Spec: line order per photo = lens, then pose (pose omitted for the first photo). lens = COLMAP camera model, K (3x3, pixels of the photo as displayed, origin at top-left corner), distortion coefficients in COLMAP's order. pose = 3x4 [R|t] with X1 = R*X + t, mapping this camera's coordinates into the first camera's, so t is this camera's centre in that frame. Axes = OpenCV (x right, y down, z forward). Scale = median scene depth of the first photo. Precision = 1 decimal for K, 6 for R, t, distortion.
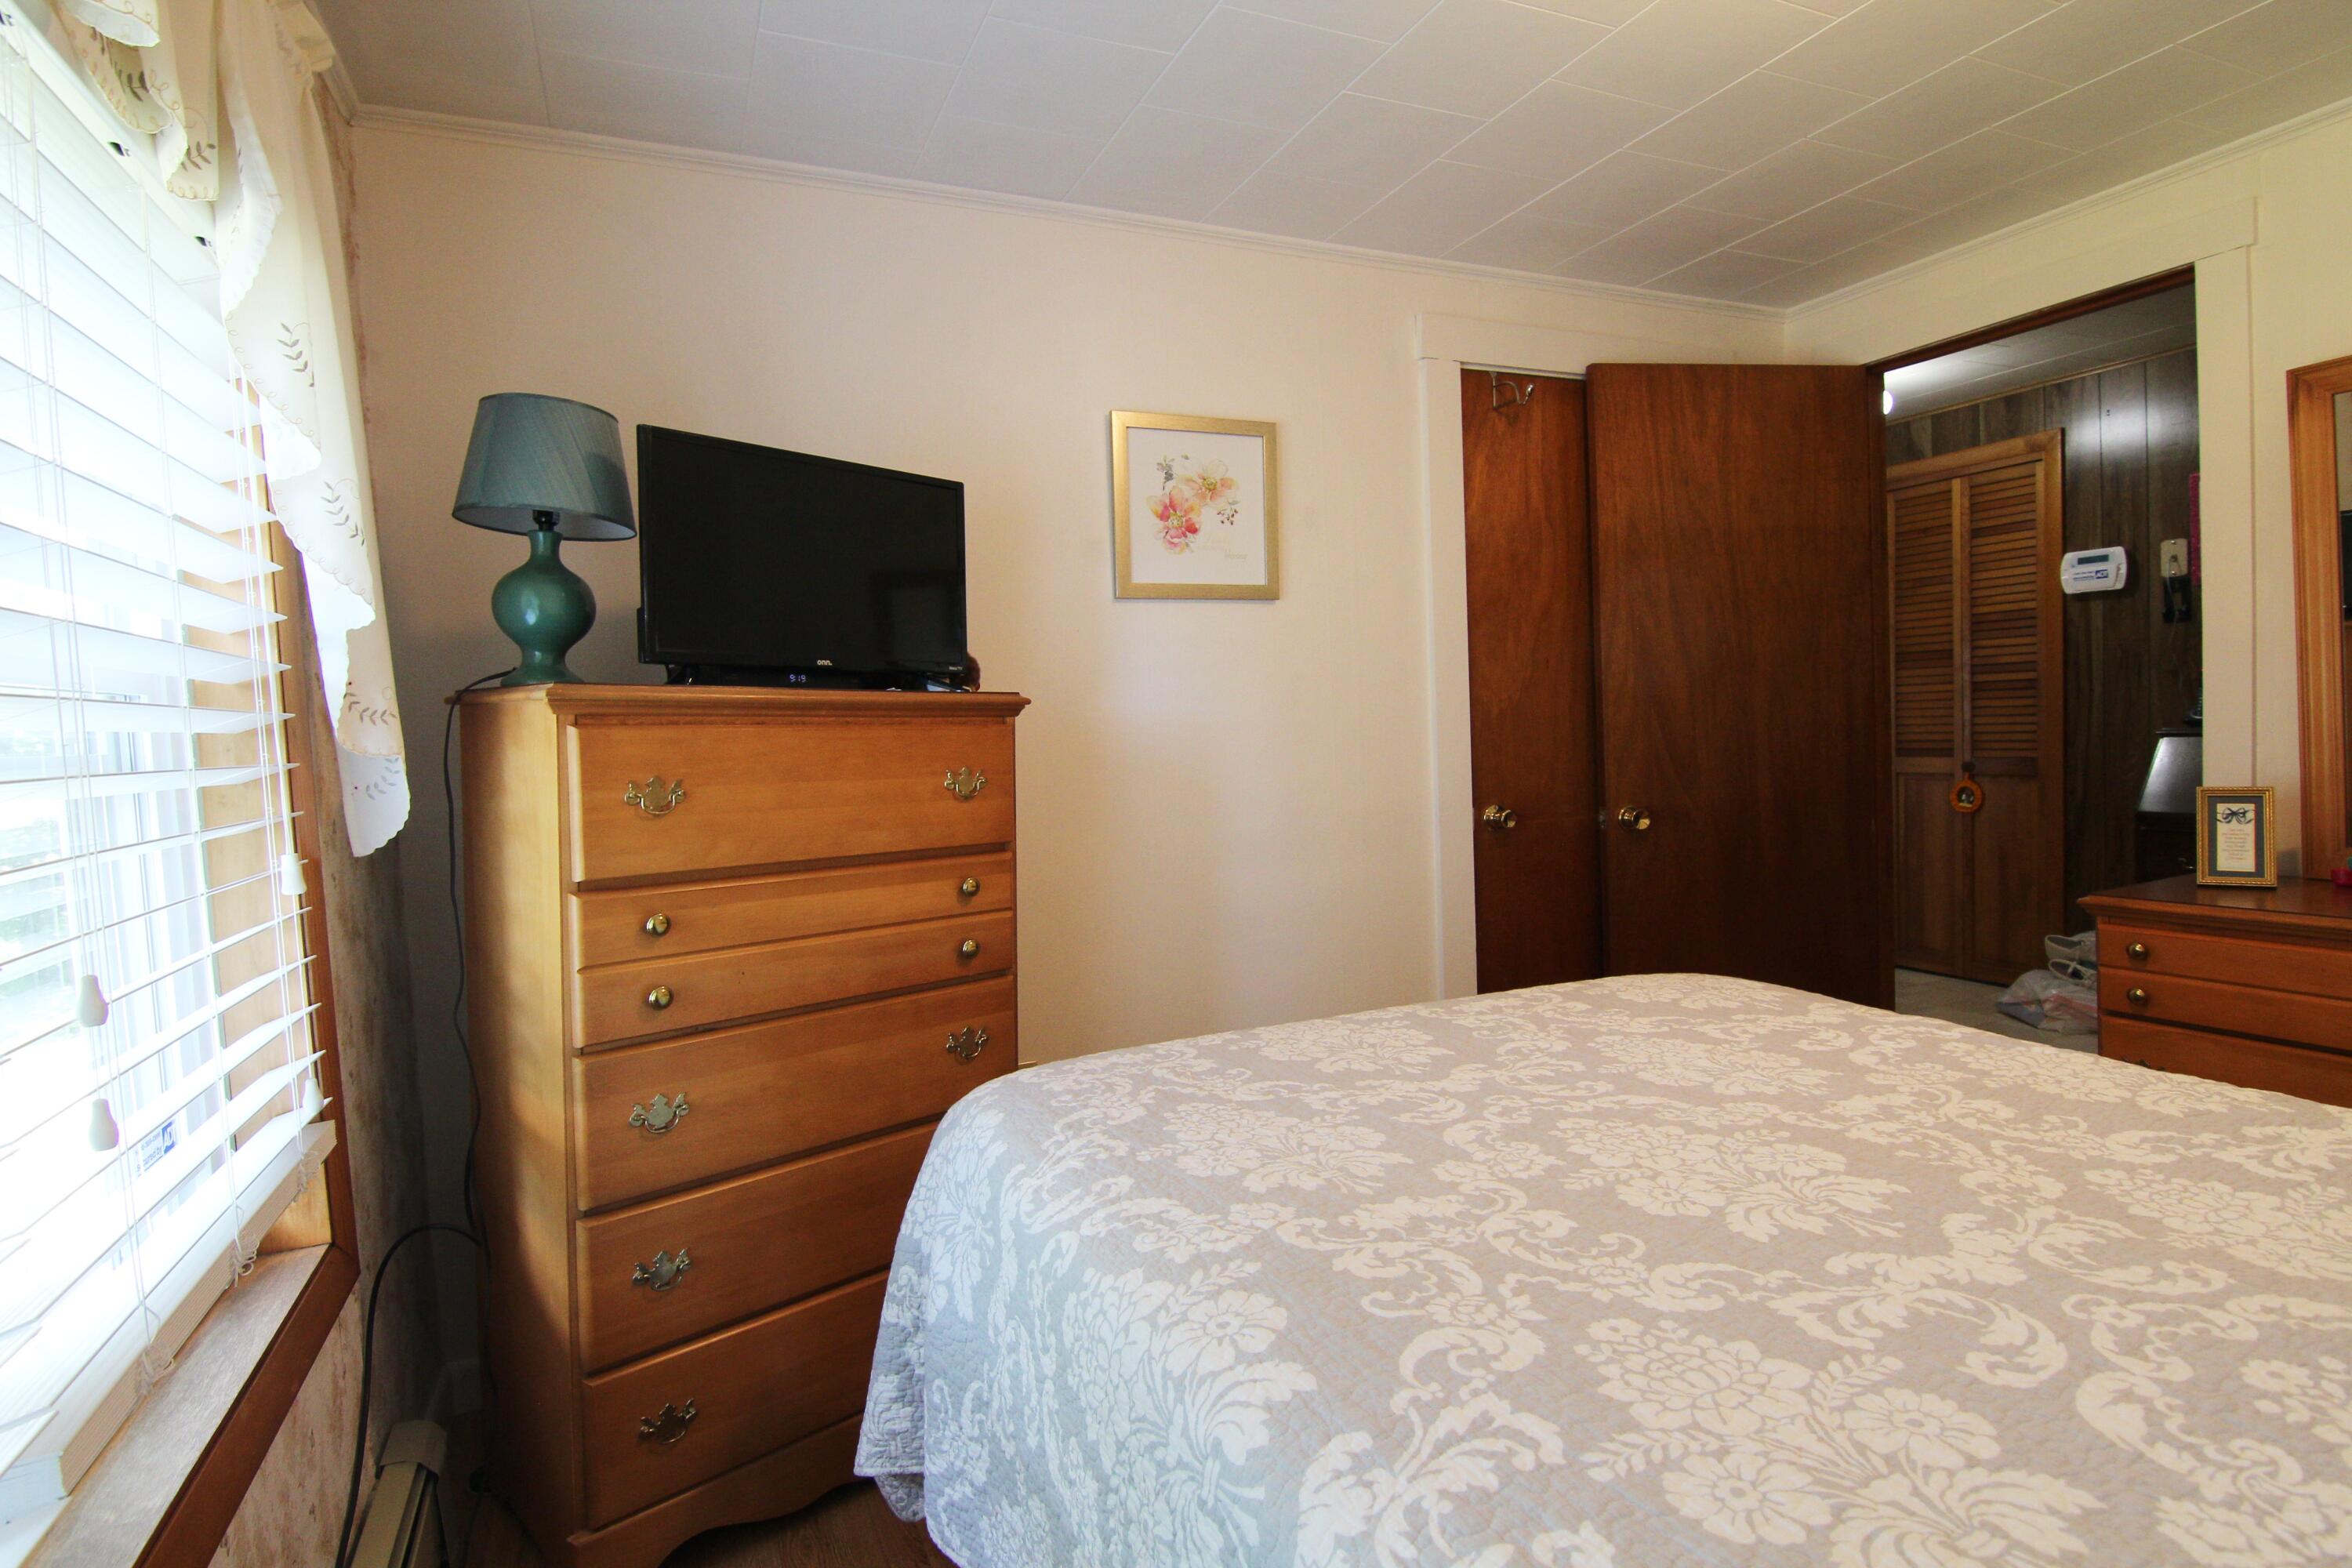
lens RADIAL K [[1159.8, 0, 1162.0], [0, 1159.8, 776.7], [0, 0, 1]] dist [-0.042988, -0.000630]
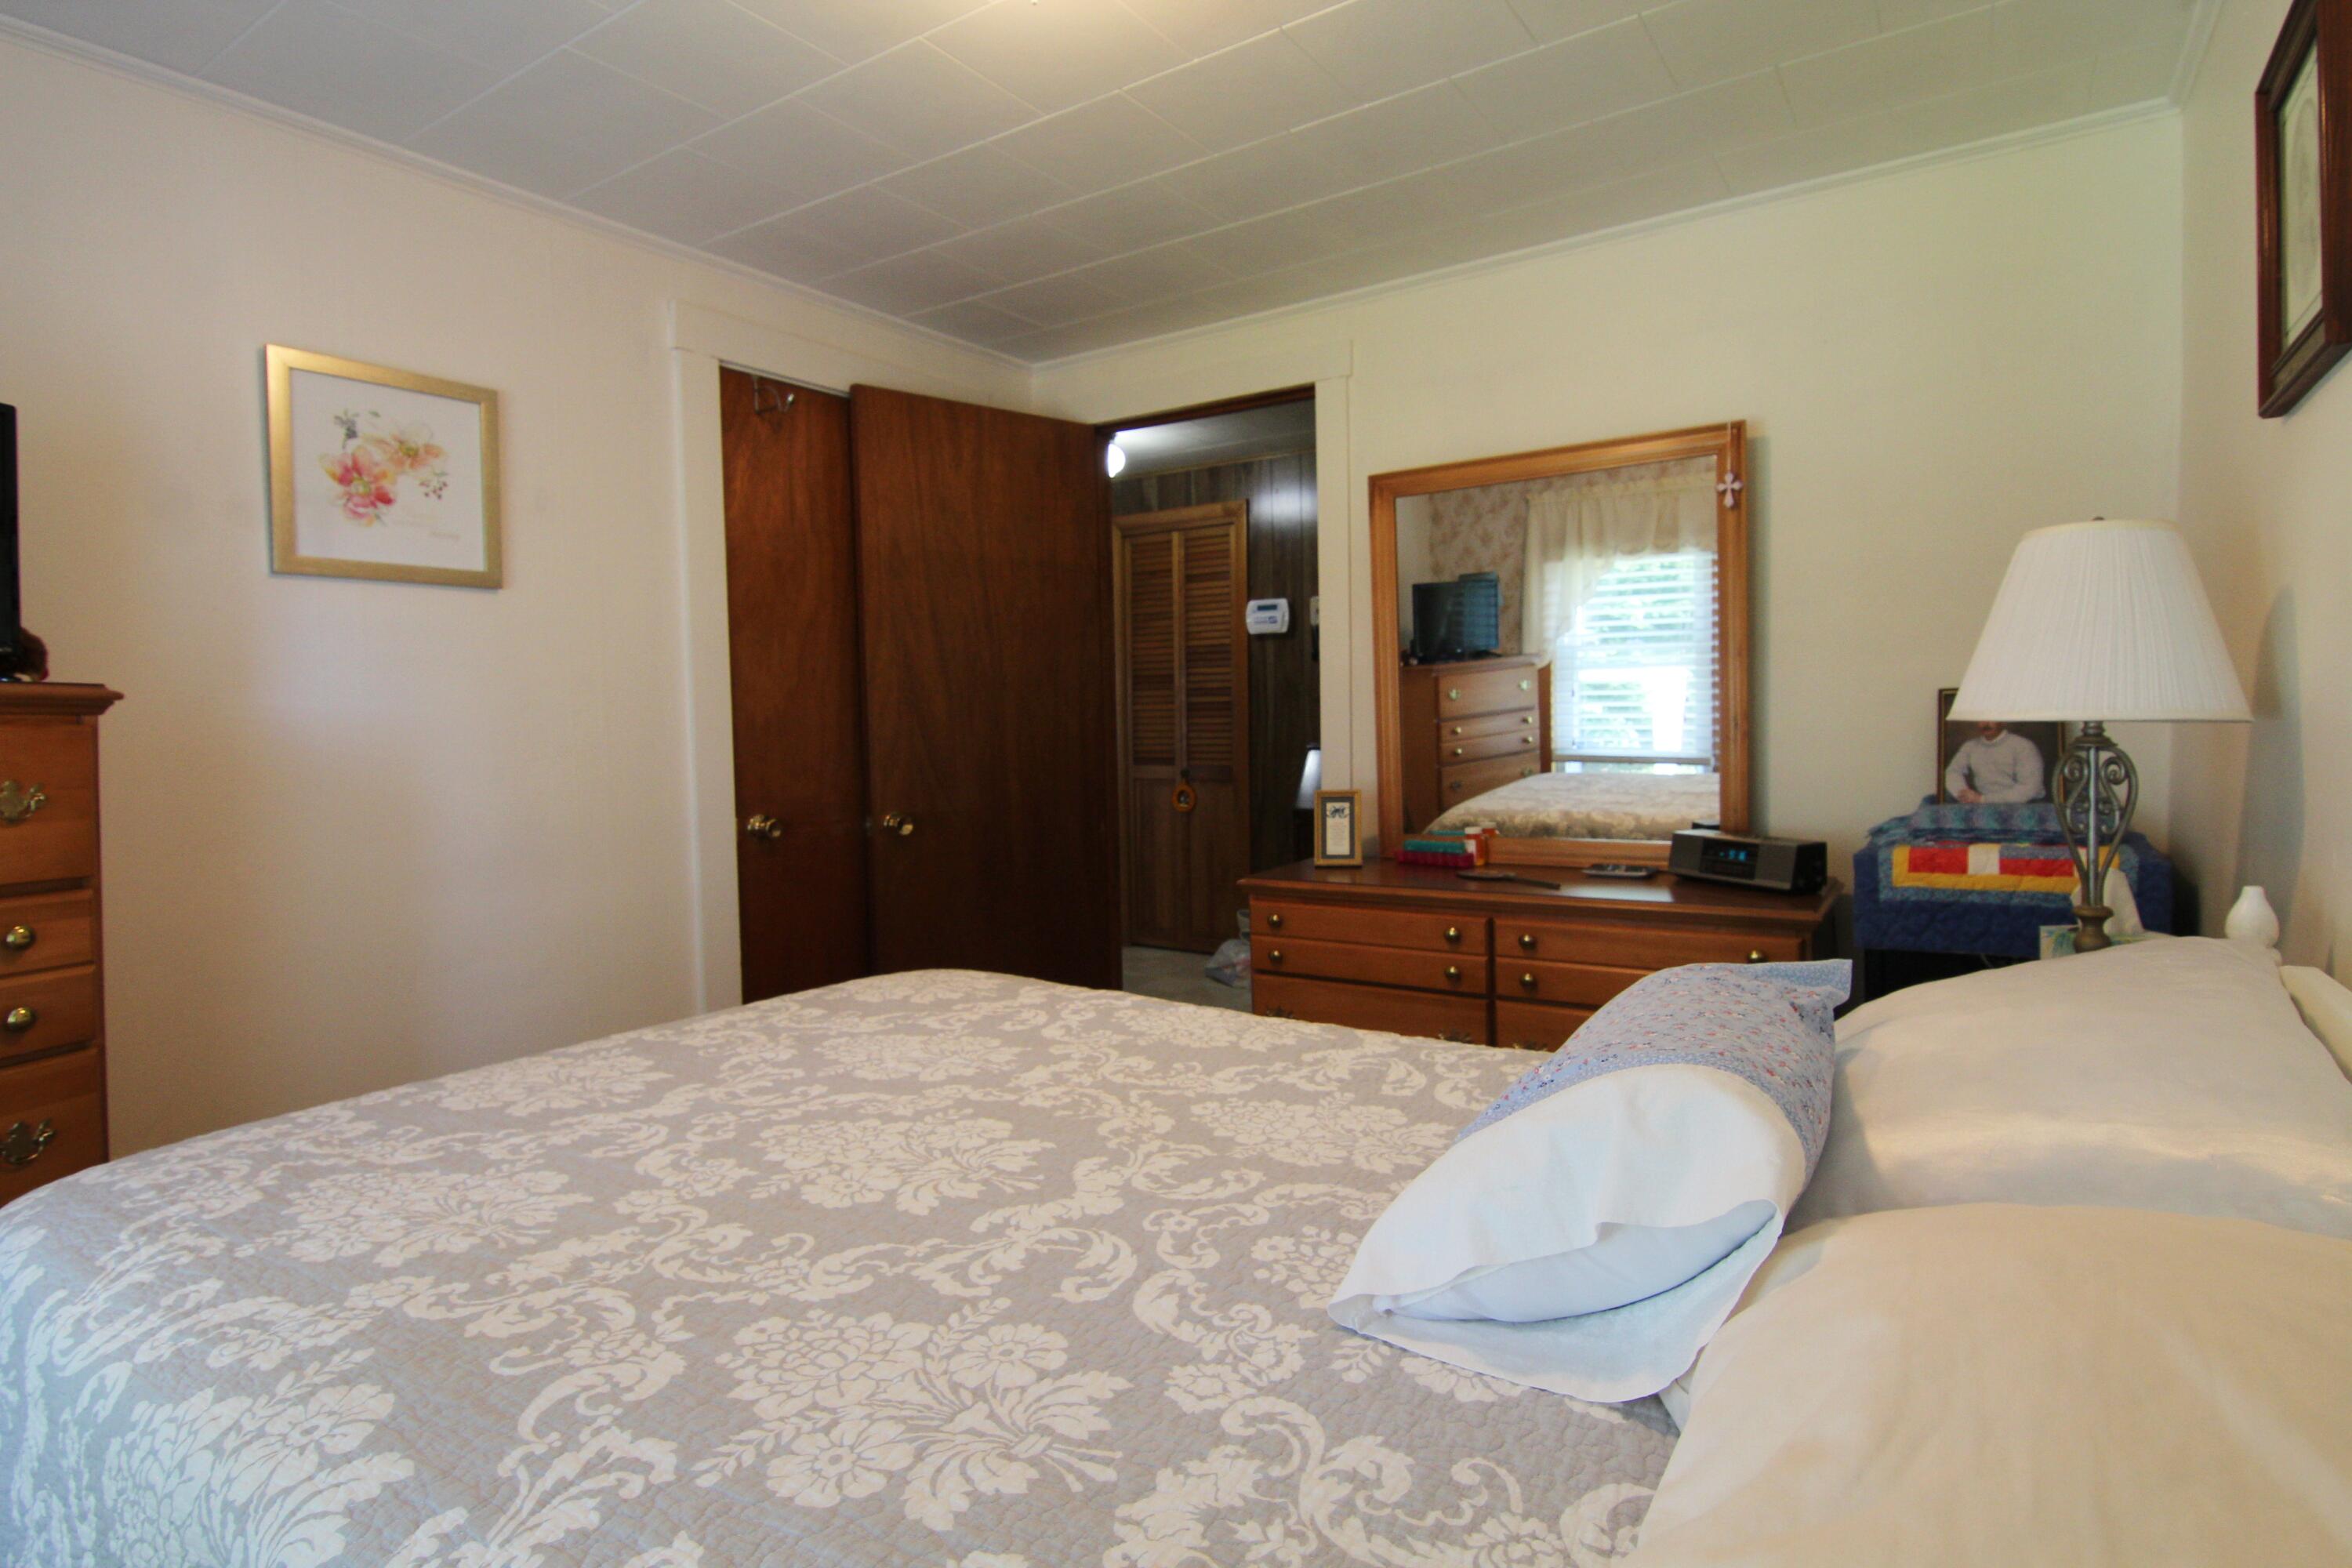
lens RADIAL K [[1159.8, 0, 1196.1], [0, 1159.8, 778.7], [0, 0, 1]] dist [-0.042988, -0.000630]
pose [[0.826898, -0.004600, 0.562332, 0.092896], [0.006120, 0.999981, -0.000819, -0.006138], [-0.562318, 0.004119, 0.826911, -0.047129]]
